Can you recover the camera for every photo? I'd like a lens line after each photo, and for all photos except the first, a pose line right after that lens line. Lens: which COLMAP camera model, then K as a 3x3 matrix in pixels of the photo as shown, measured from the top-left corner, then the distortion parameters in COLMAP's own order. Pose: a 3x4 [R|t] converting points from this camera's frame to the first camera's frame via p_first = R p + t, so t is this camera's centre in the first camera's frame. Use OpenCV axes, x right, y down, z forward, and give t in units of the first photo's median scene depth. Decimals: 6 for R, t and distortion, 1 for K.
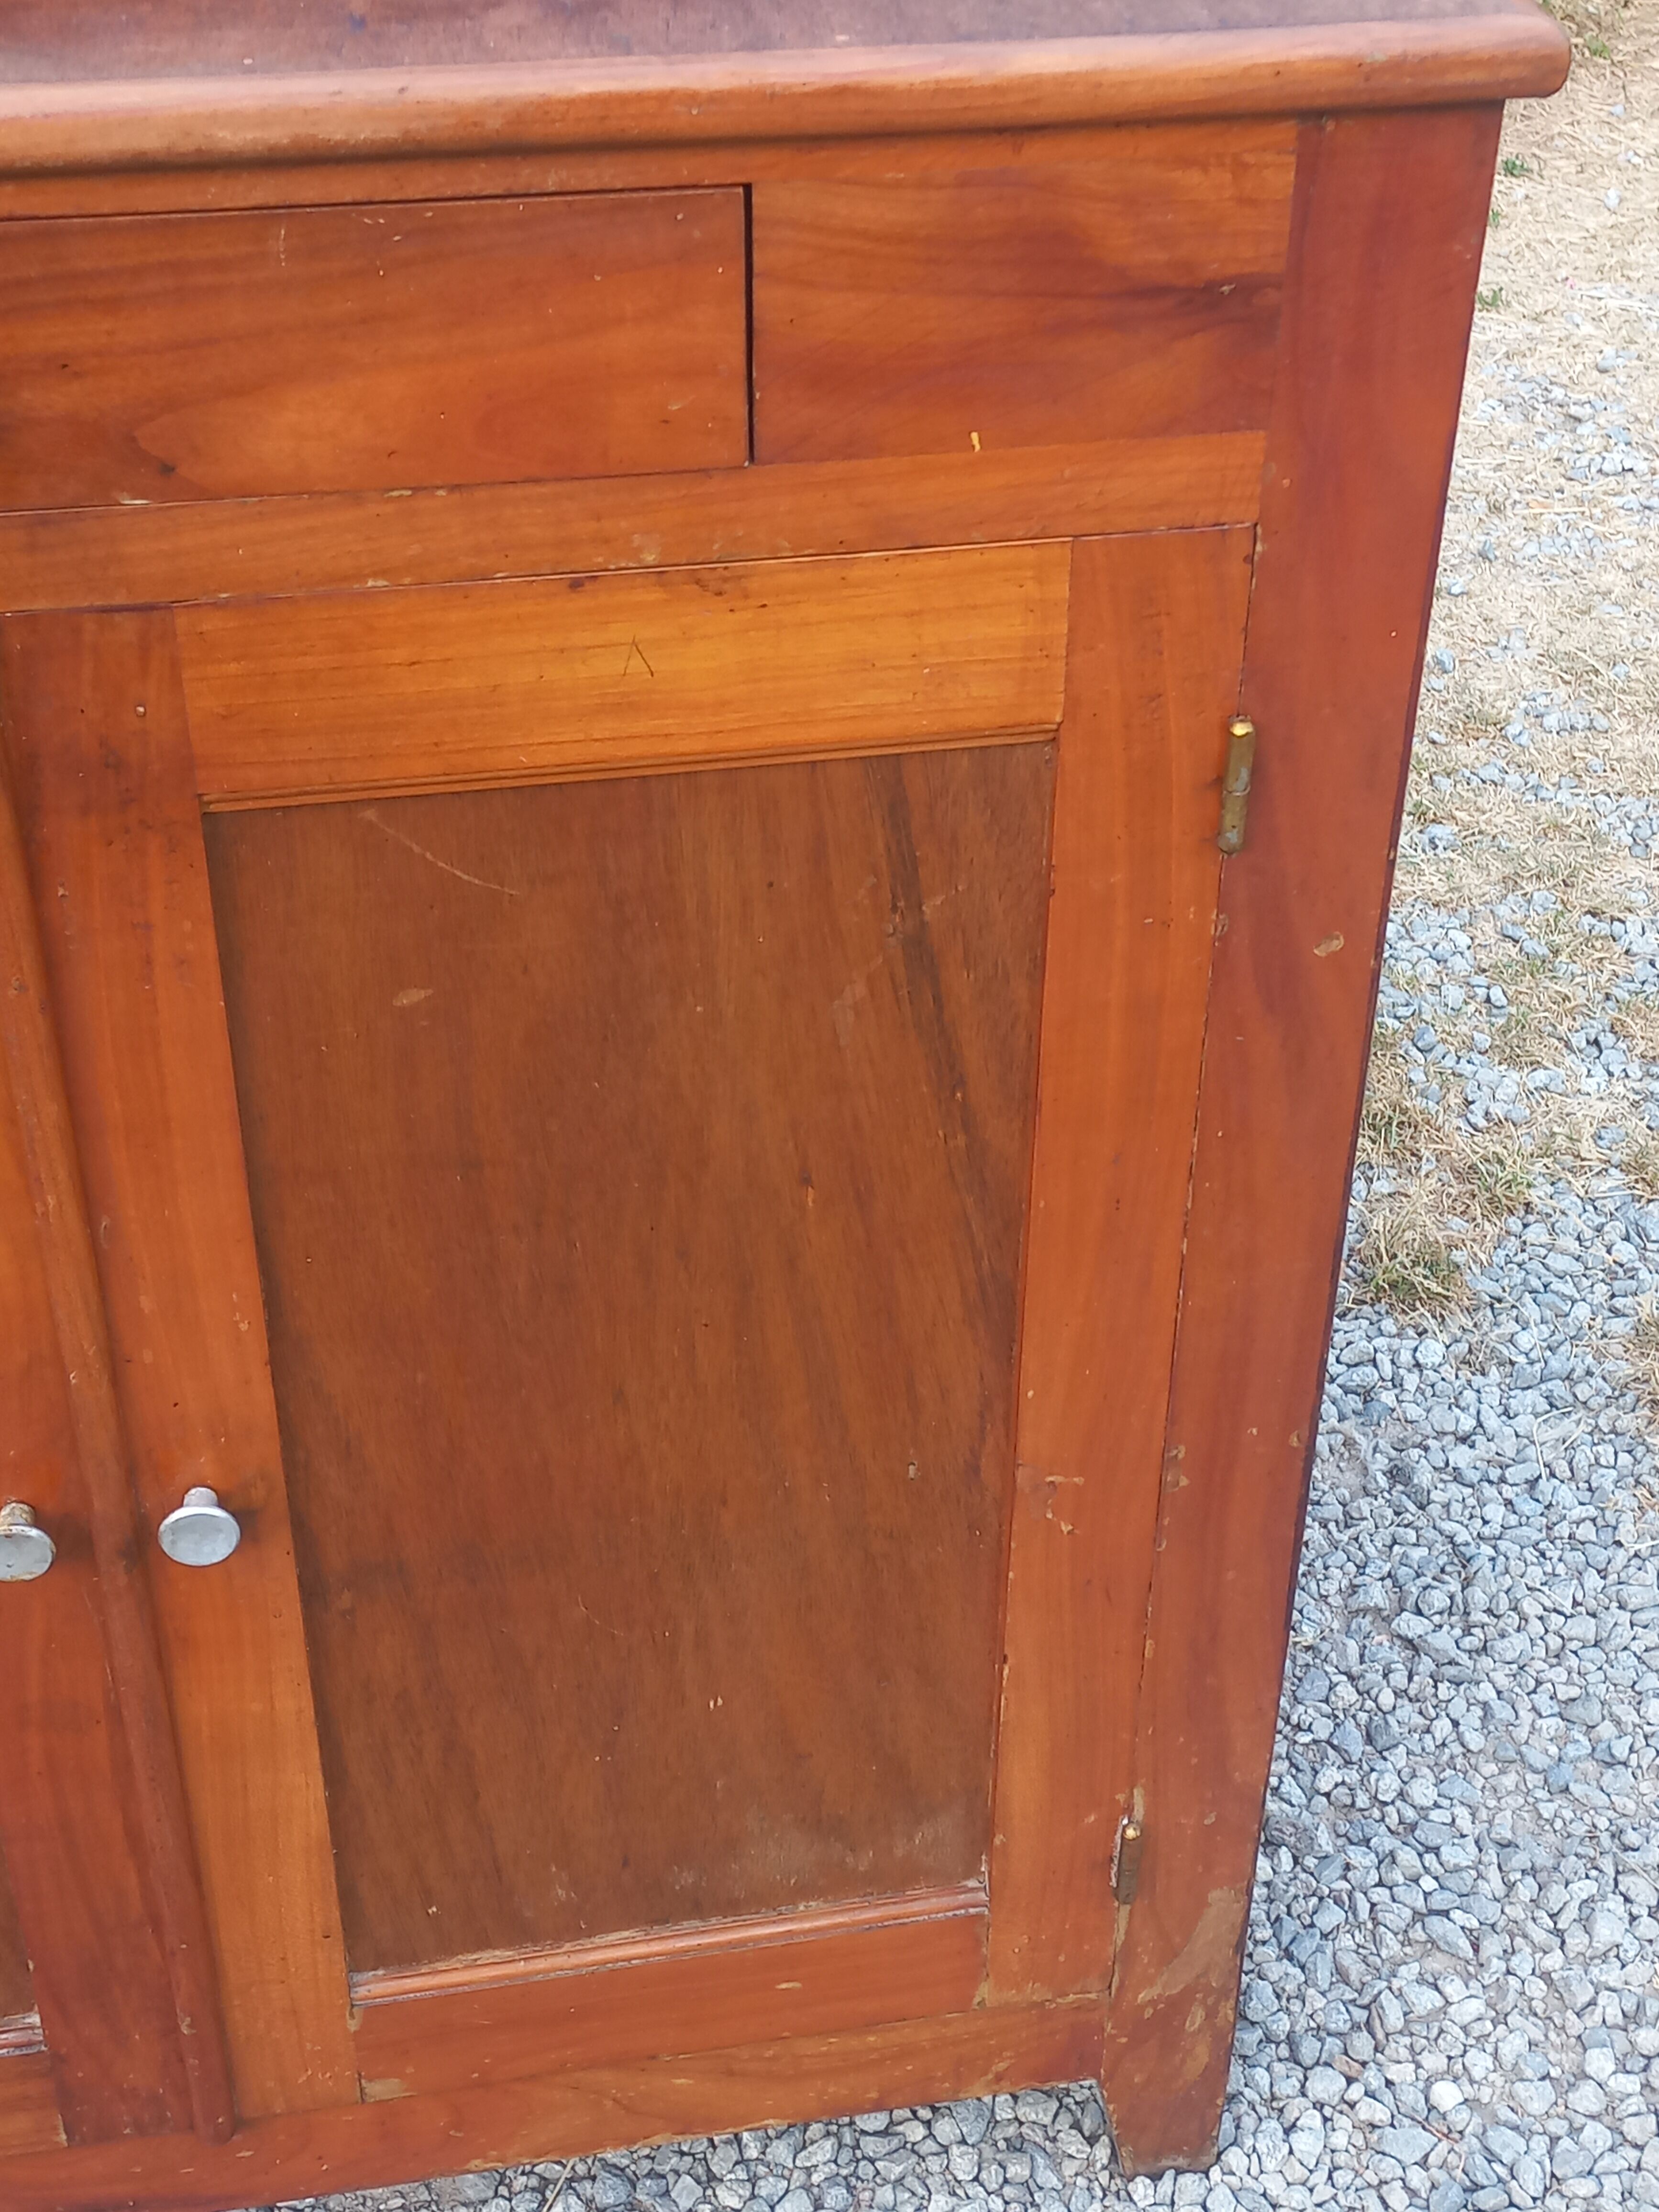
lens RADIAL K [[3155.6, 0, 832.9], [0, 3155.6, 1086.9], [0, 0, 1]] dist [0.080538, 0.000000]
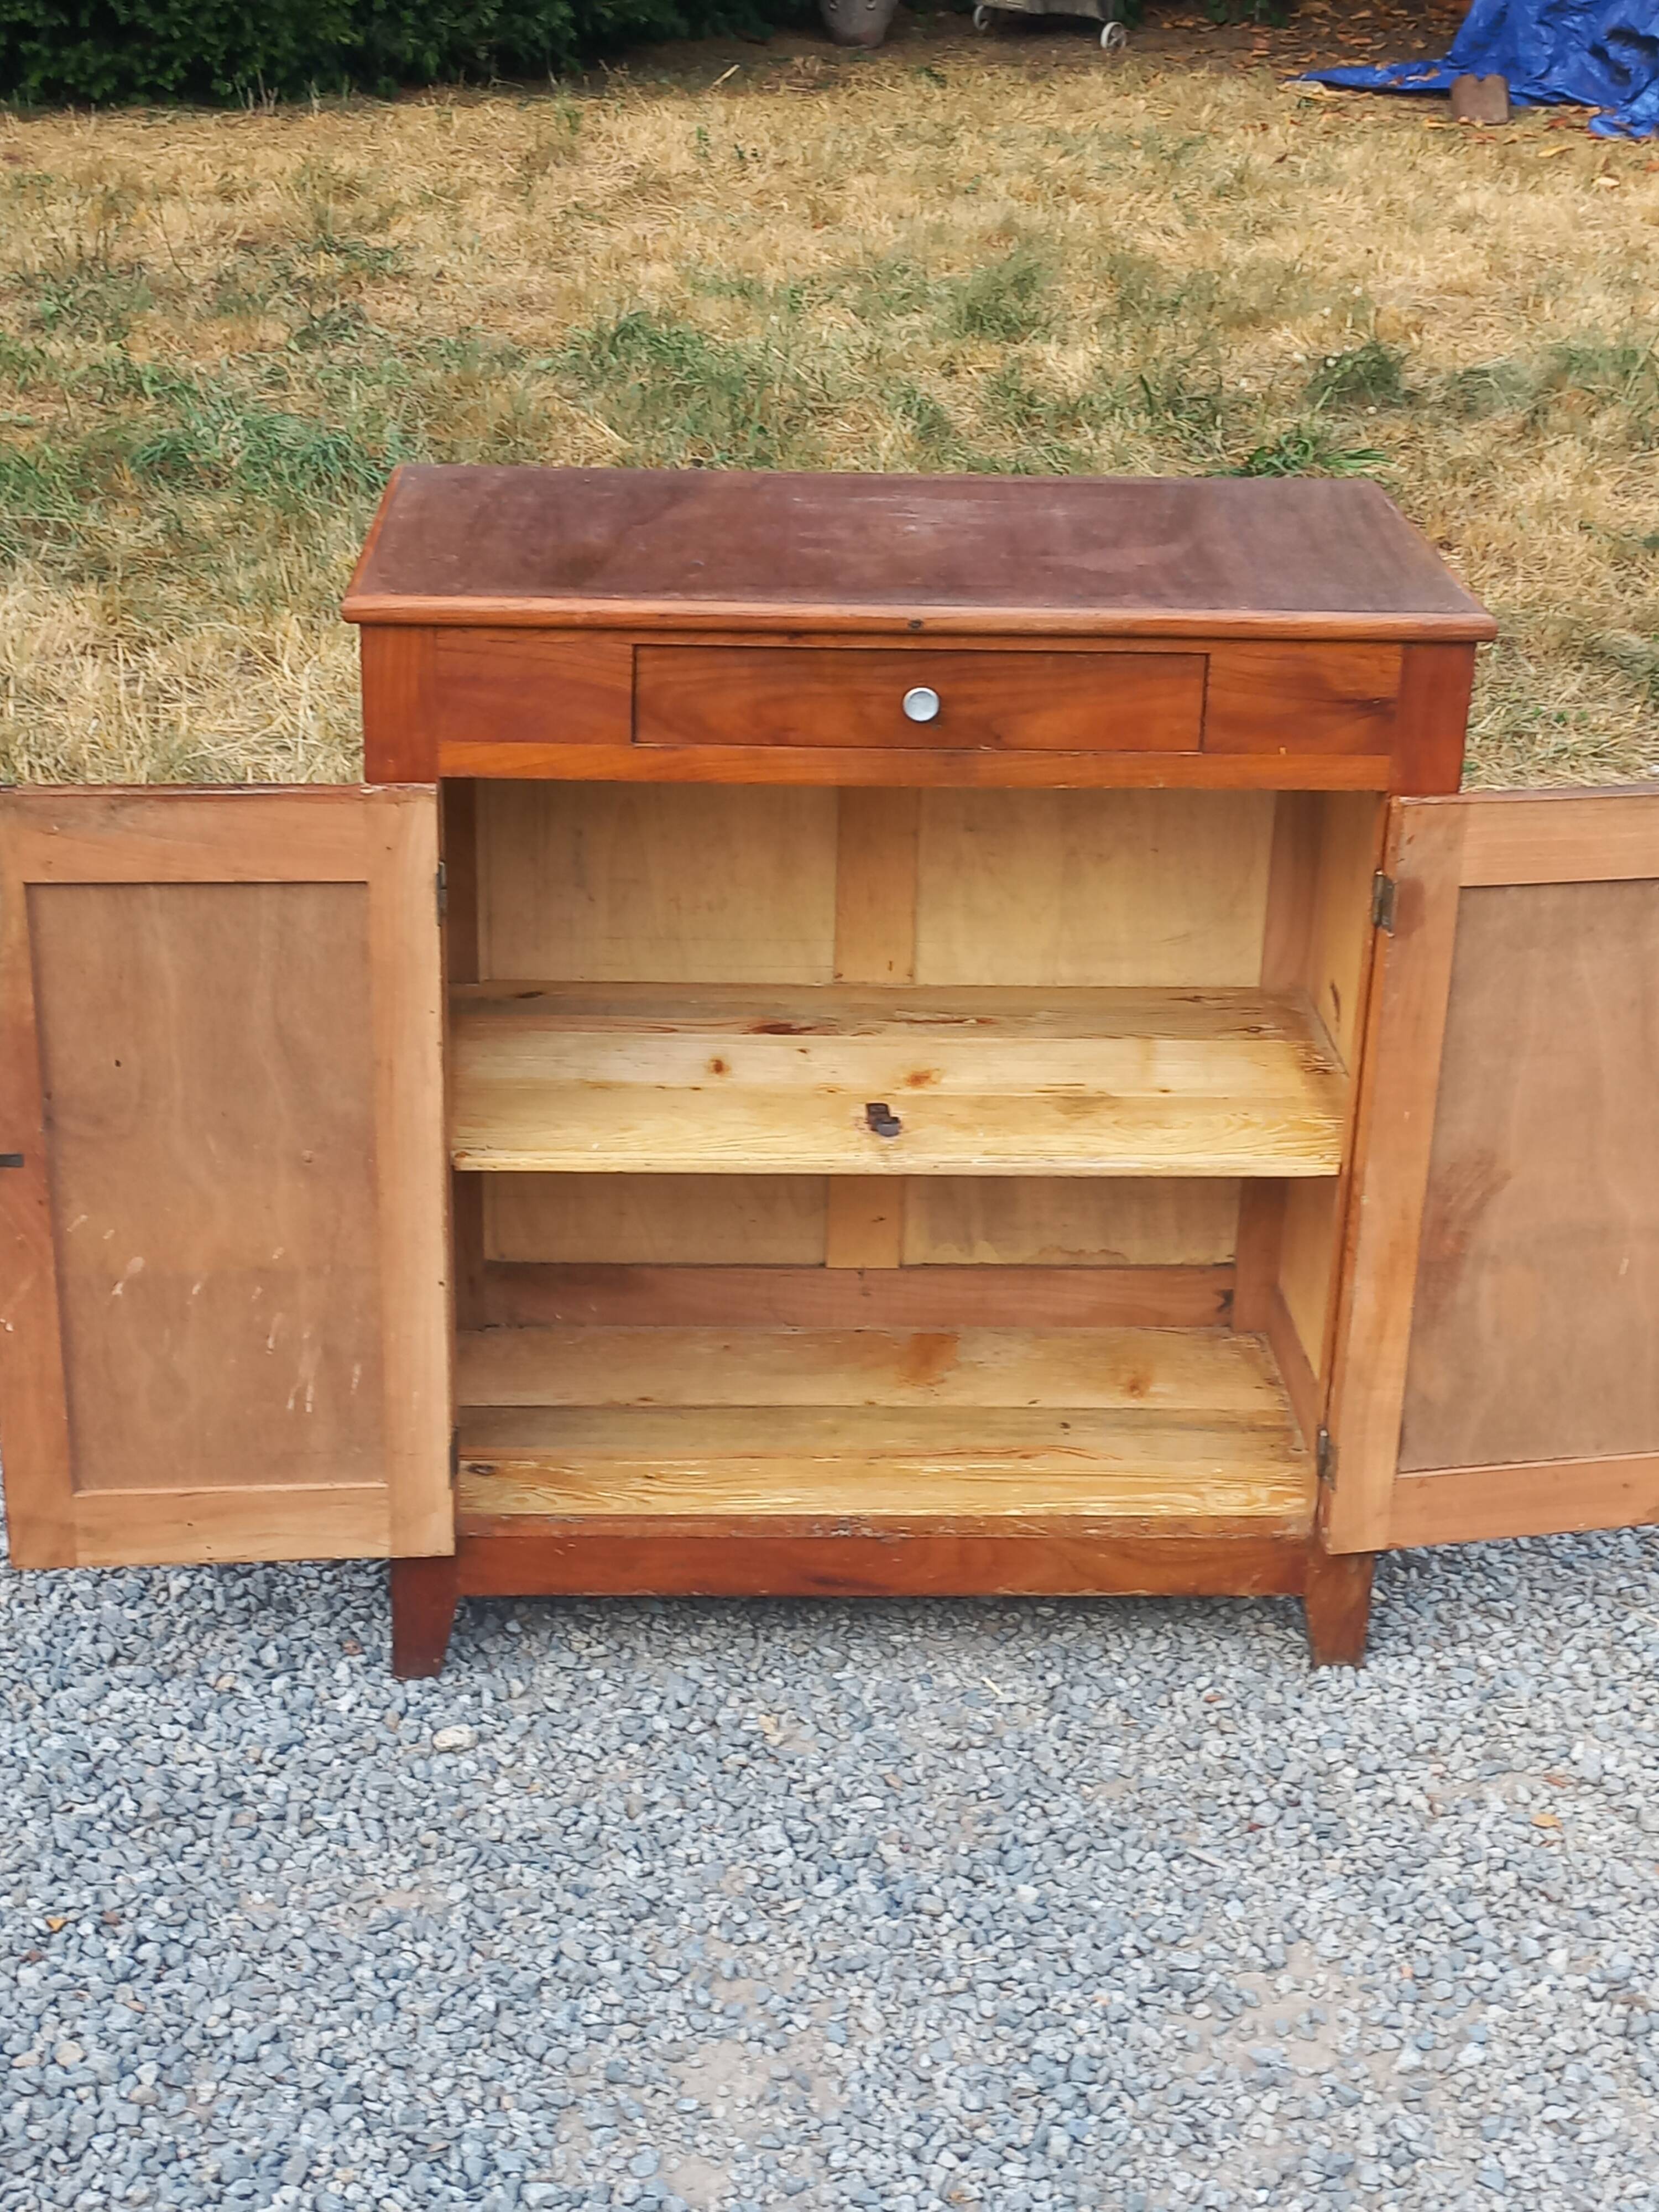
lens RADIAL K [[3159.2, 0, 839.5], [0, 3159.2, 1034.5], [0, 0, 1]] dist [0.090216, 0.000000]
pose [[0.992016, 0.065586, -0.107717, -0.020029], [-0.090346, 0.965517, -0.244163, 0.604462], [0.087989, 0.251945, 0.963733, -1.326239]]
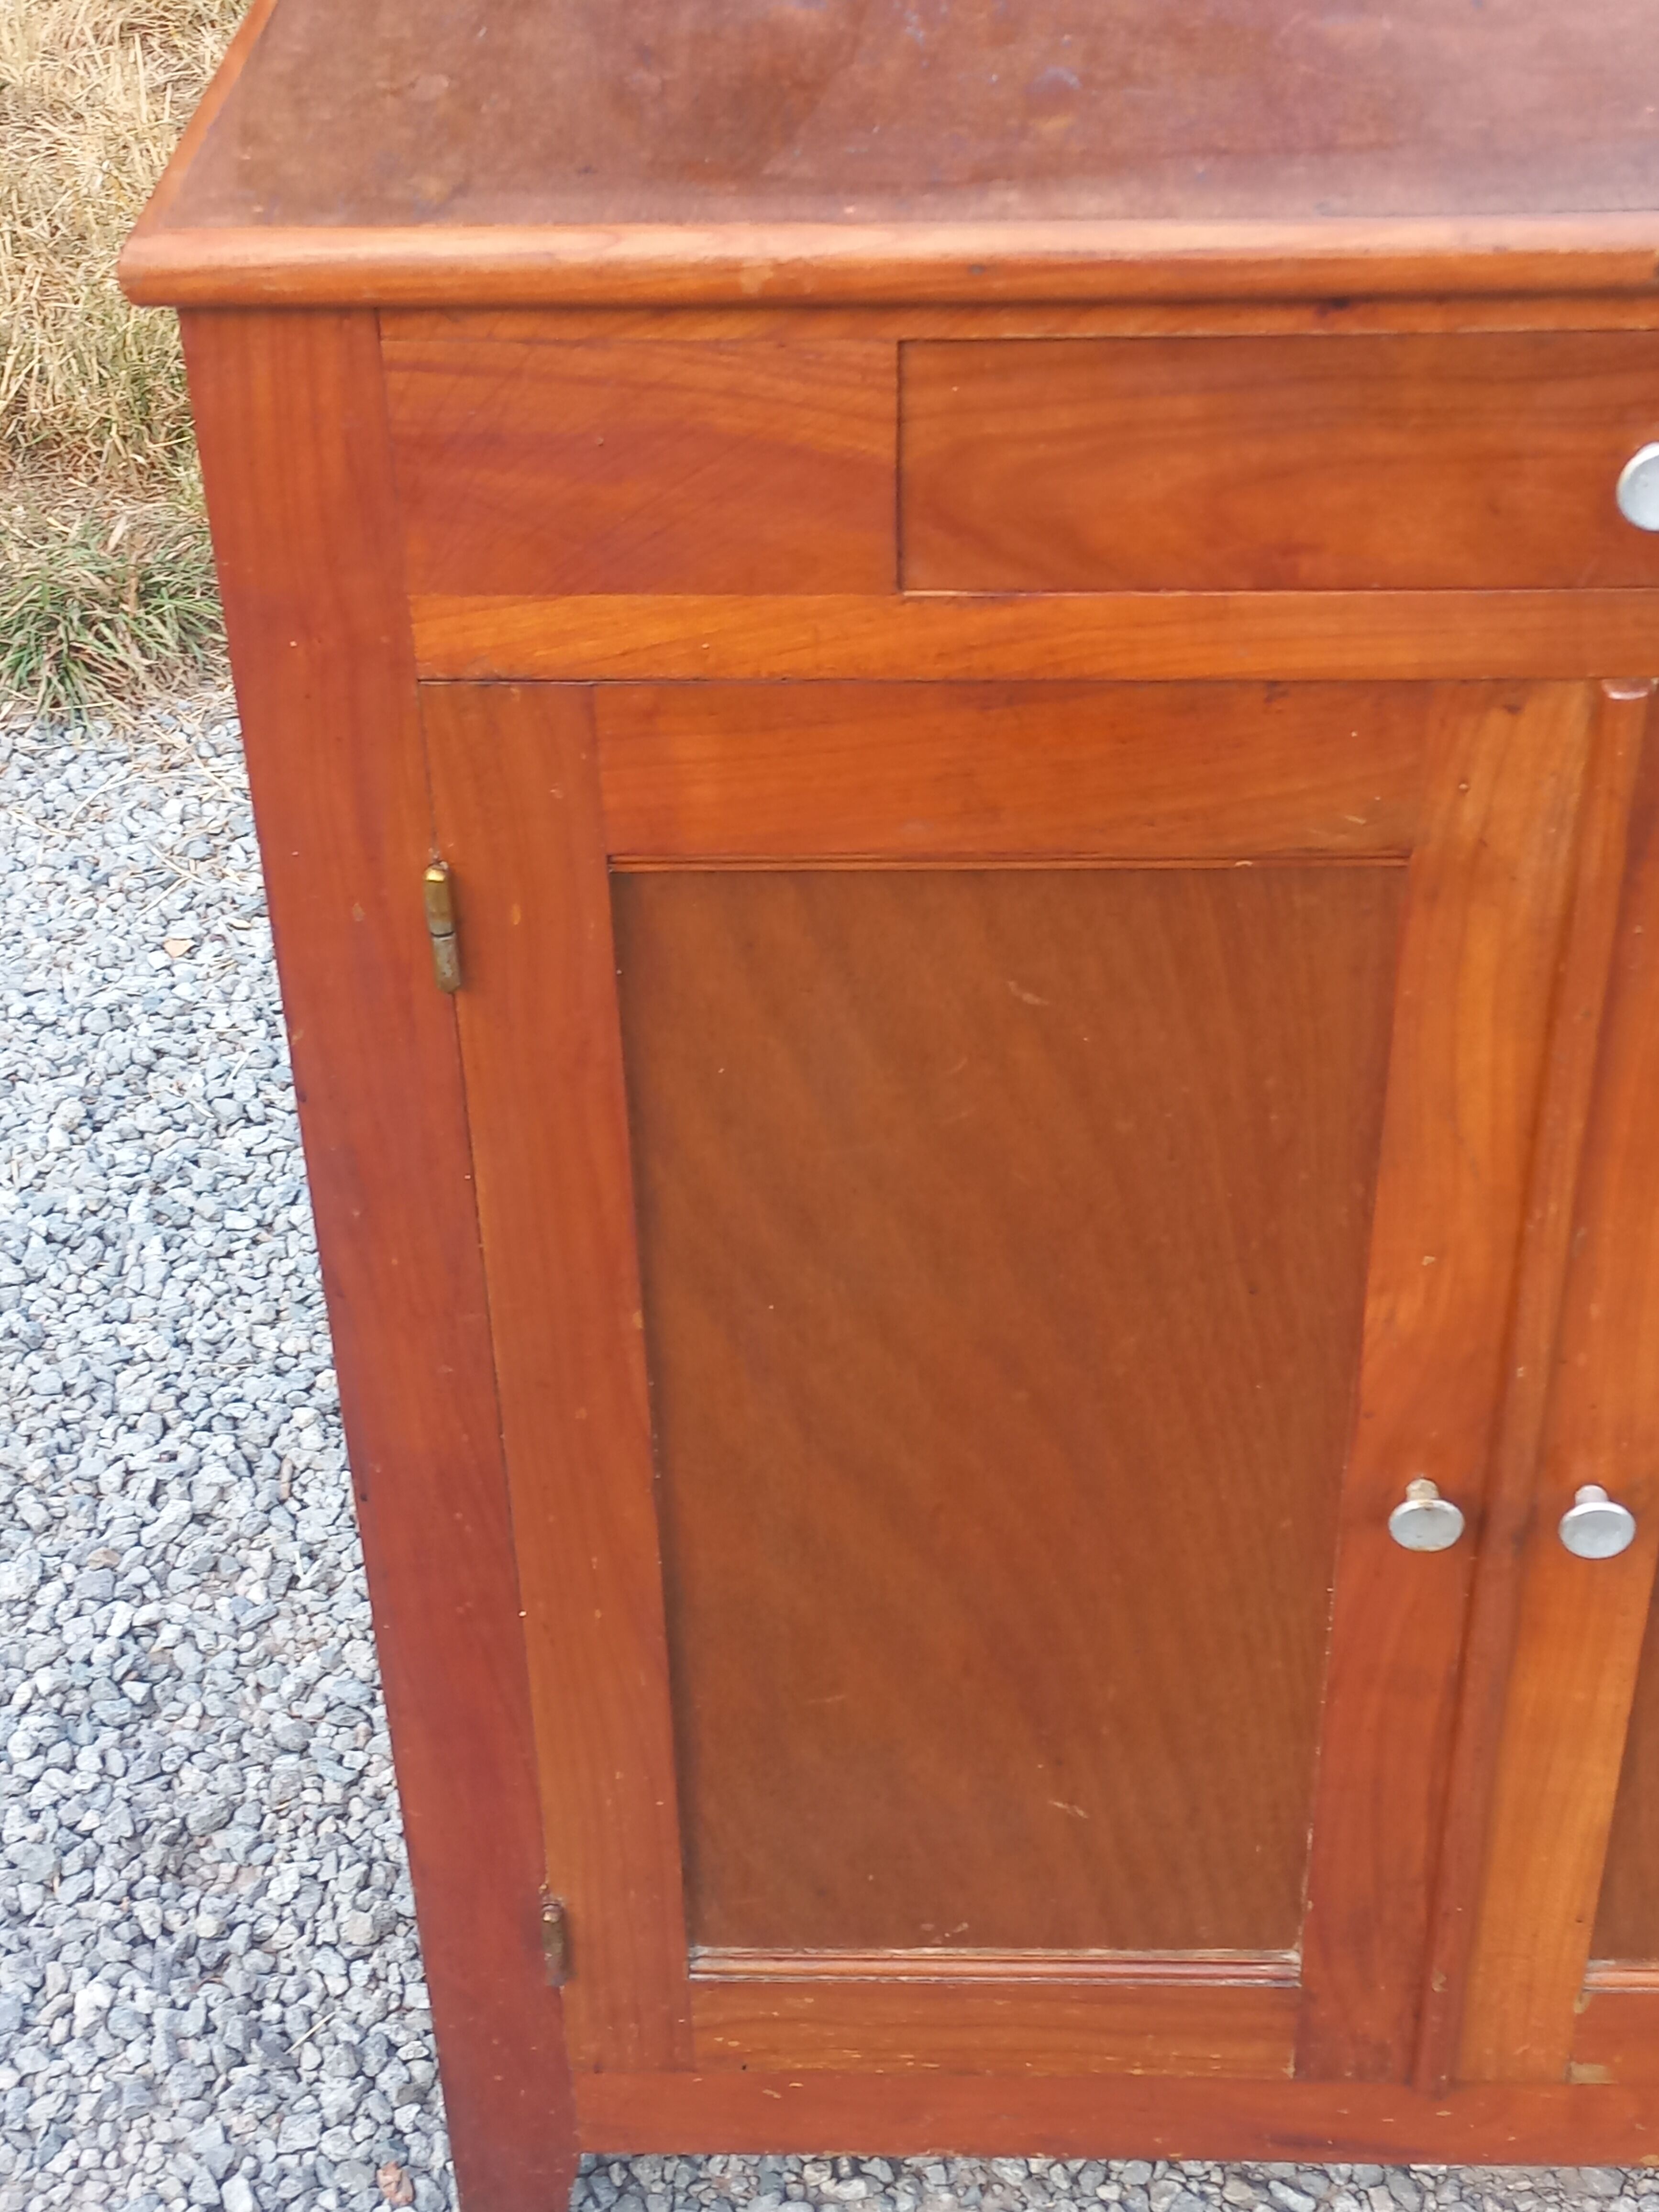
lens RADIAL K [[3155.6, 0, 836.8], [0, 3155.6, 1092.8], [0, 0, 1]] dist [0.080538, 0.000000]
pose [[0.980726, 0.091027, -0.172888, -0.269270], [-0.093100, 0.995649, -0.003904, 0.020672], [0.171780, 0.019925, 0.984934, -0.107997]]
